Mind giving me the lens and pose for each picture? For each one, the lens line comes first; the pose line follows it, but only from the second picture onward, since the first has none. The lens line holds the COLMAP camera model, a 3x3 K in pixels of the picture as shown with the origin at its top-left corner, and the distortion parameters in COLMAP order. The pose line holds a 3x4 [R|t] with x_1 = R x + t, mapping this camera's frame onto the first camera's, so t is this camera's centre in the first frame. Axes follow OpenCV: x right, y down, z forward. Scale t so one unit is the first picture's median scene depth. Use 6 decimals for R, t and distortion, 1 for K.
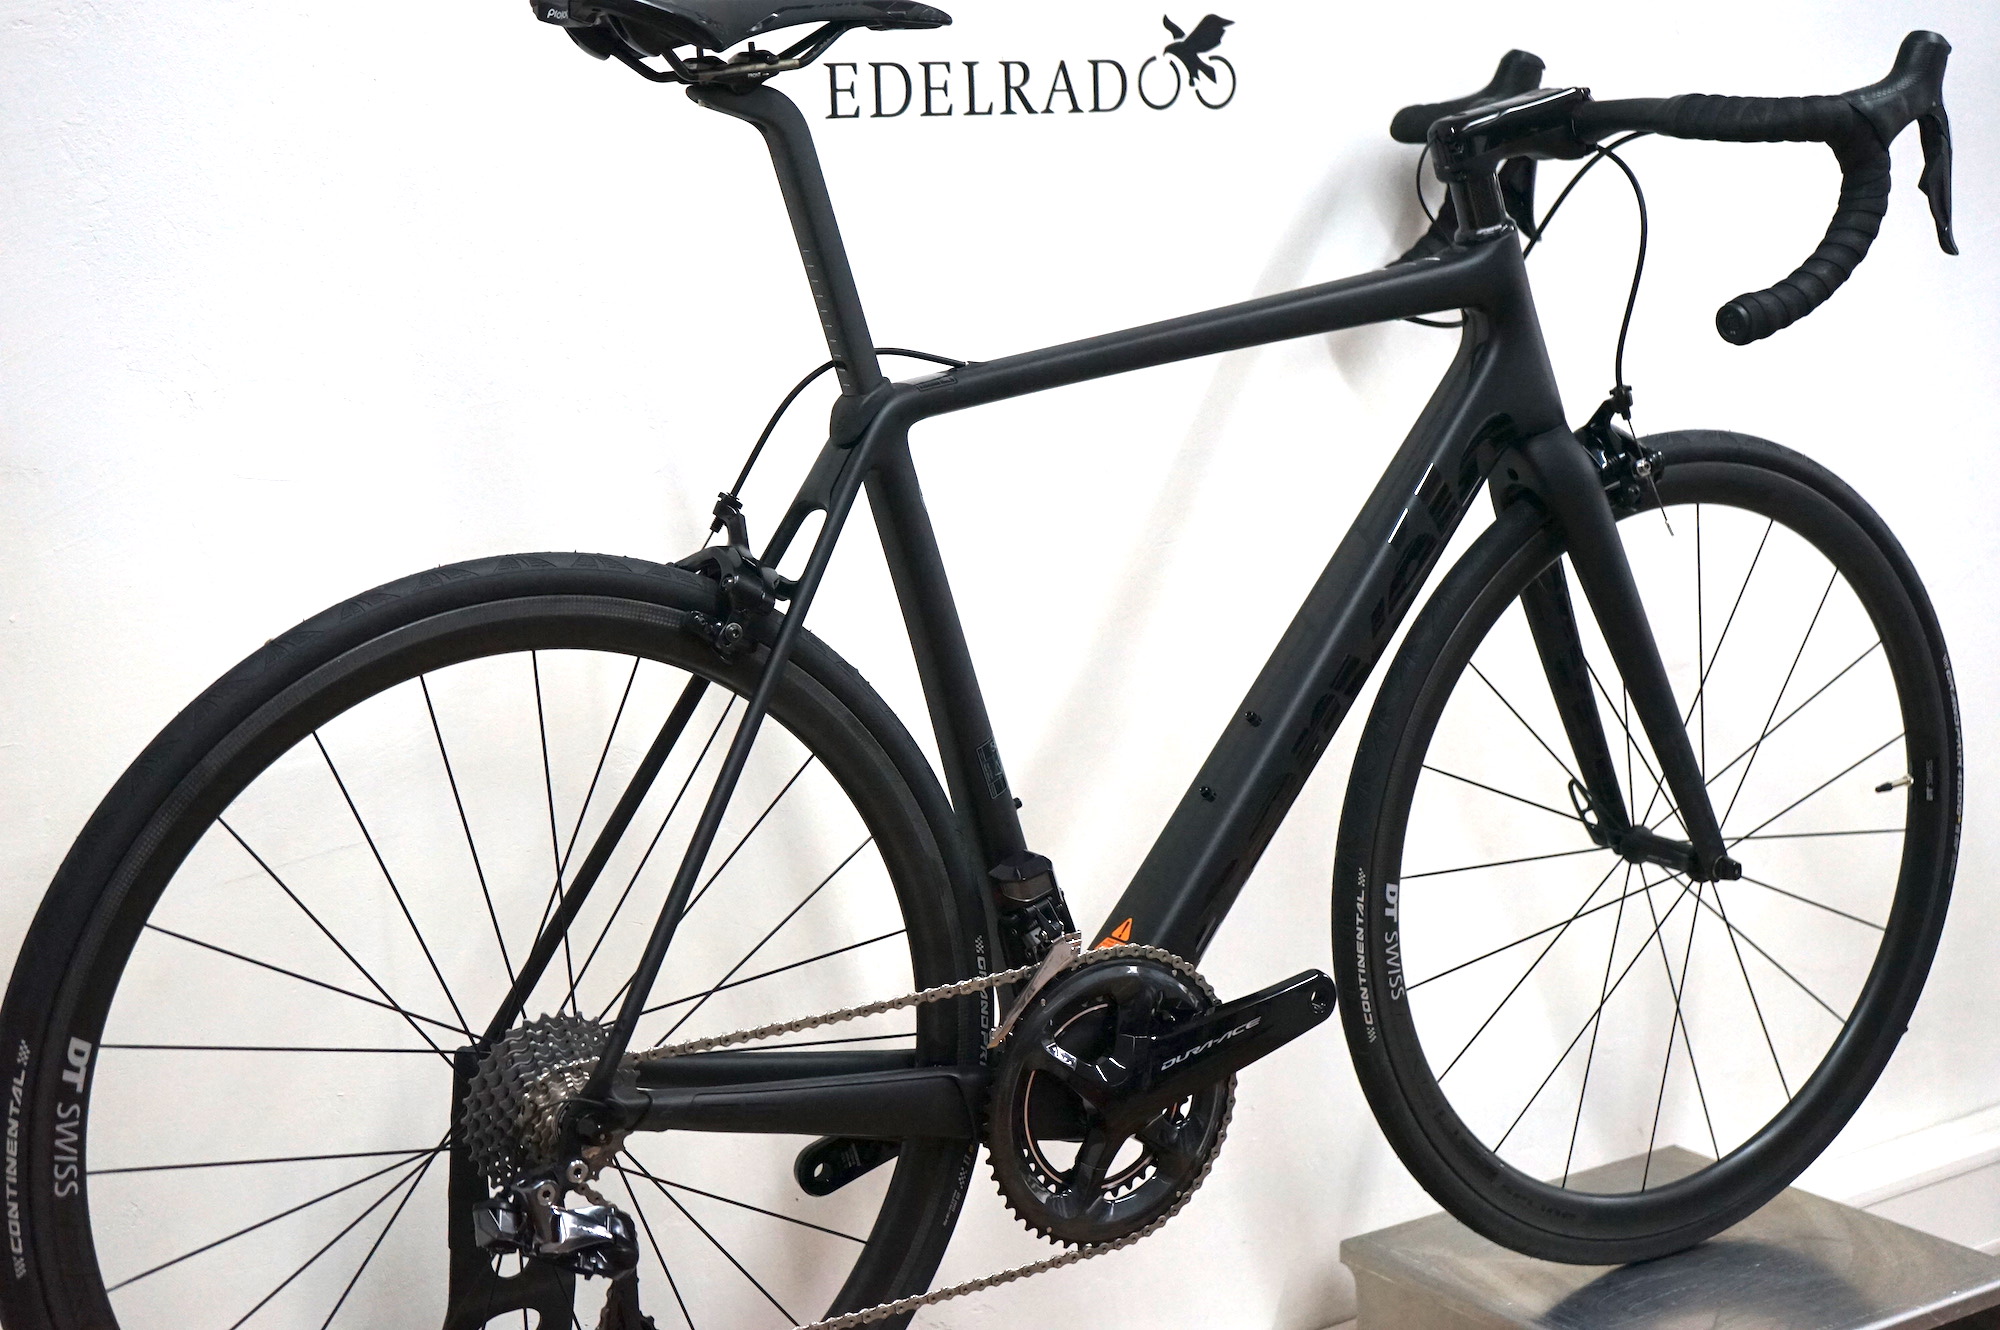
lens RADIAL K [[2993.9, 0, 1000.0], [0, 2993.9, 665.0], [0, 0, 1]] dist [0.035500, 0.141993]
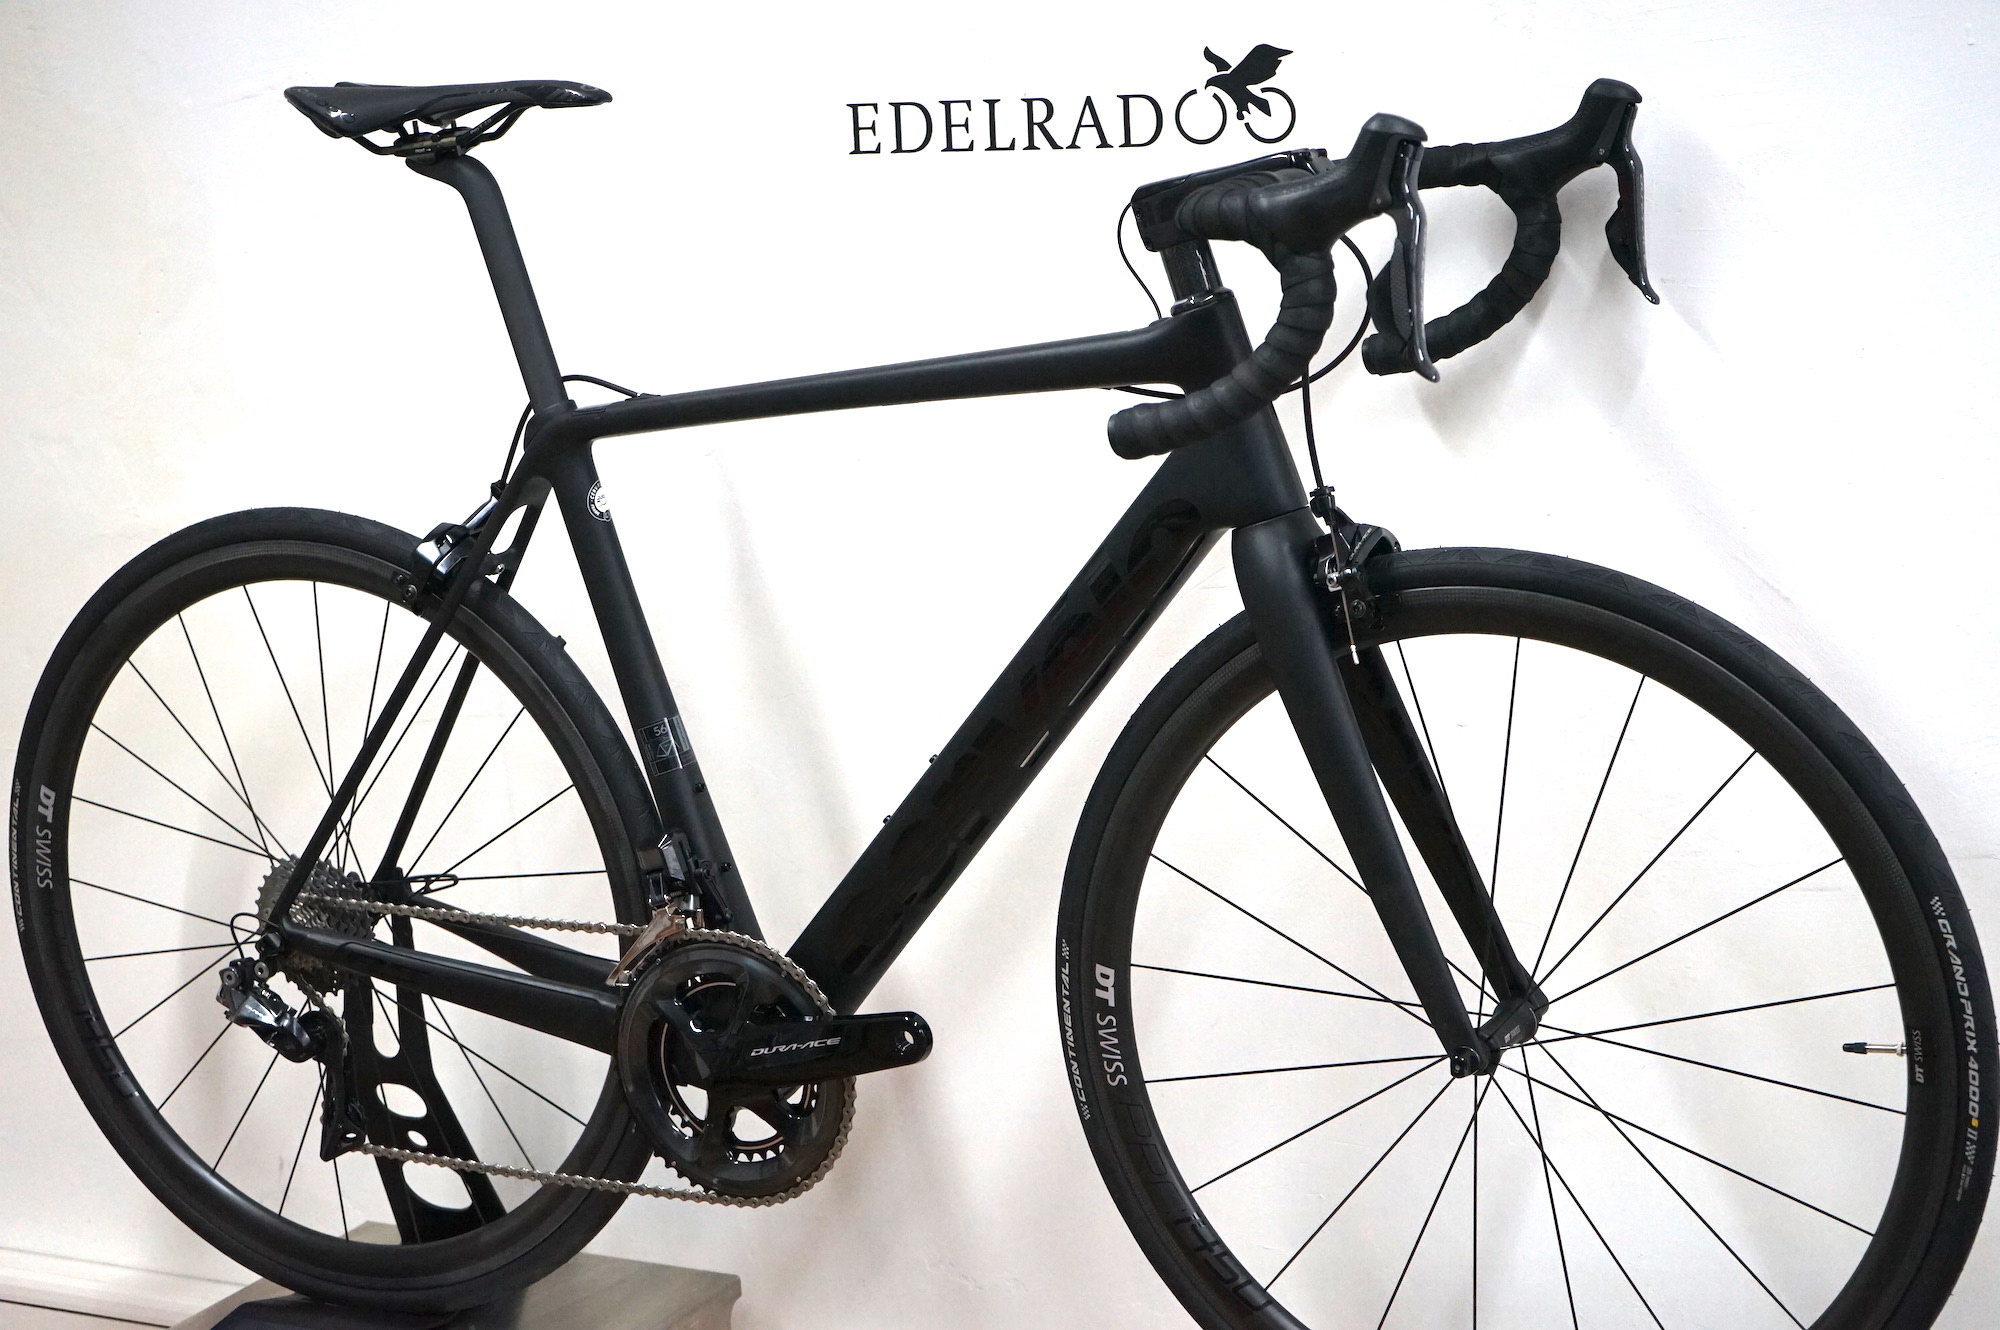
lens RADIAL K [[3473.1, 0, 999.9], [0, 3473.1, 629.8], [0, 0, 1]] dist [0.124547, -0.078899]
pose [[0.485416, 0.166588, -0.858266, 1.146119], [-0.117041, 0.985225, 0.125034, -0.184404], [0.866414, 0.039759, 0.497741, 0.436588]]
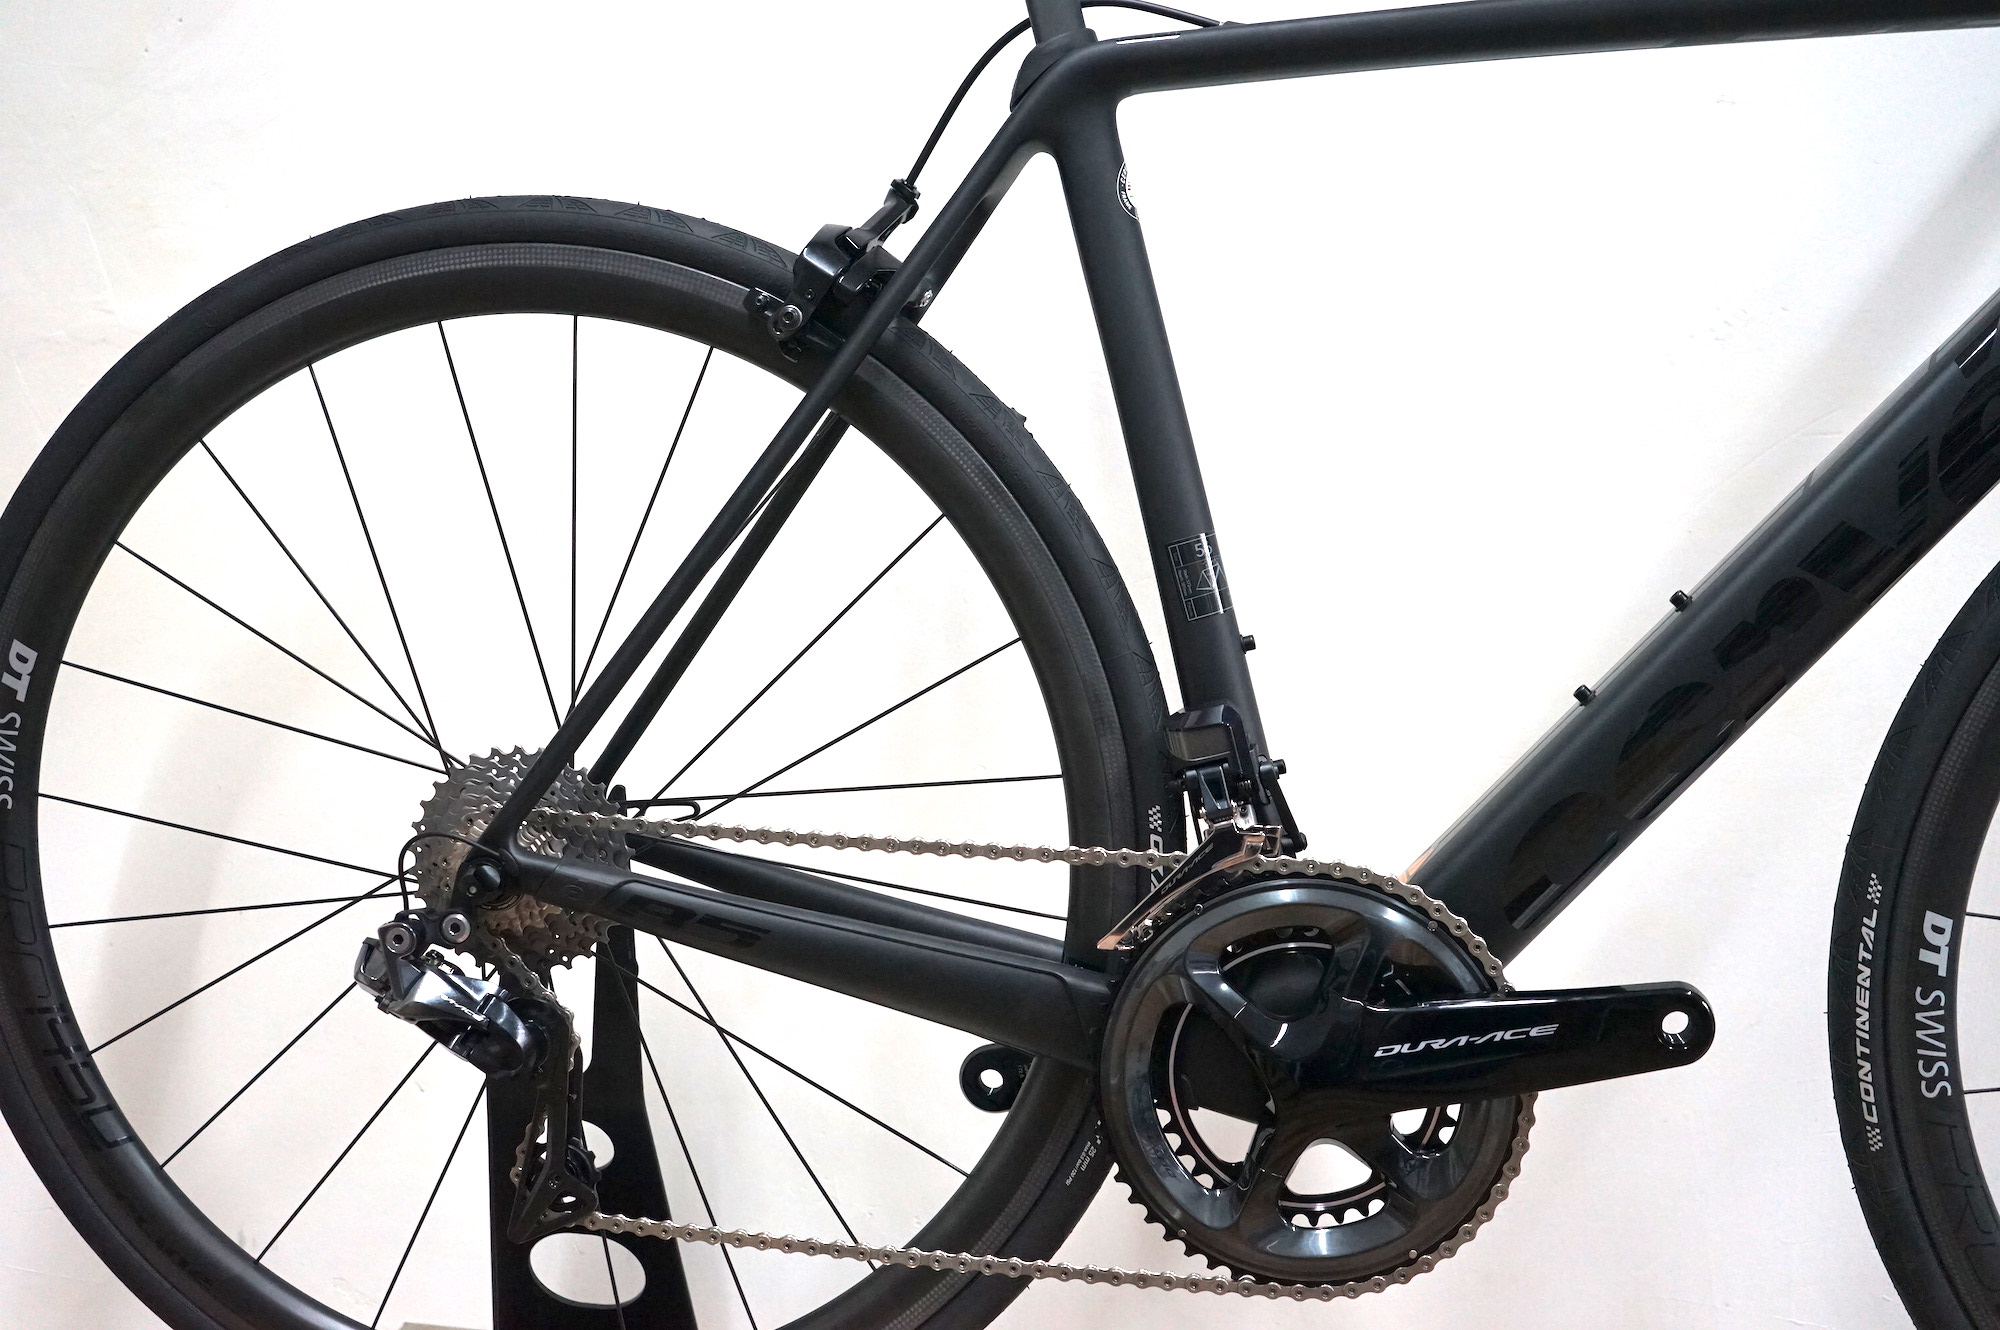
lens RADIAL K [[2077.7, 0, 1000.6], [0, 2077.7, 633.4], [0, 0, 1]] dist [0.025743, 0.020633]
pose [[0.755676, 0.119199, -0.644007, 0.281387], [-0.182179, 0.982749, -0.031872, 0.069907], [0.629098, 0.141410, 0.764355, 0.560991]]
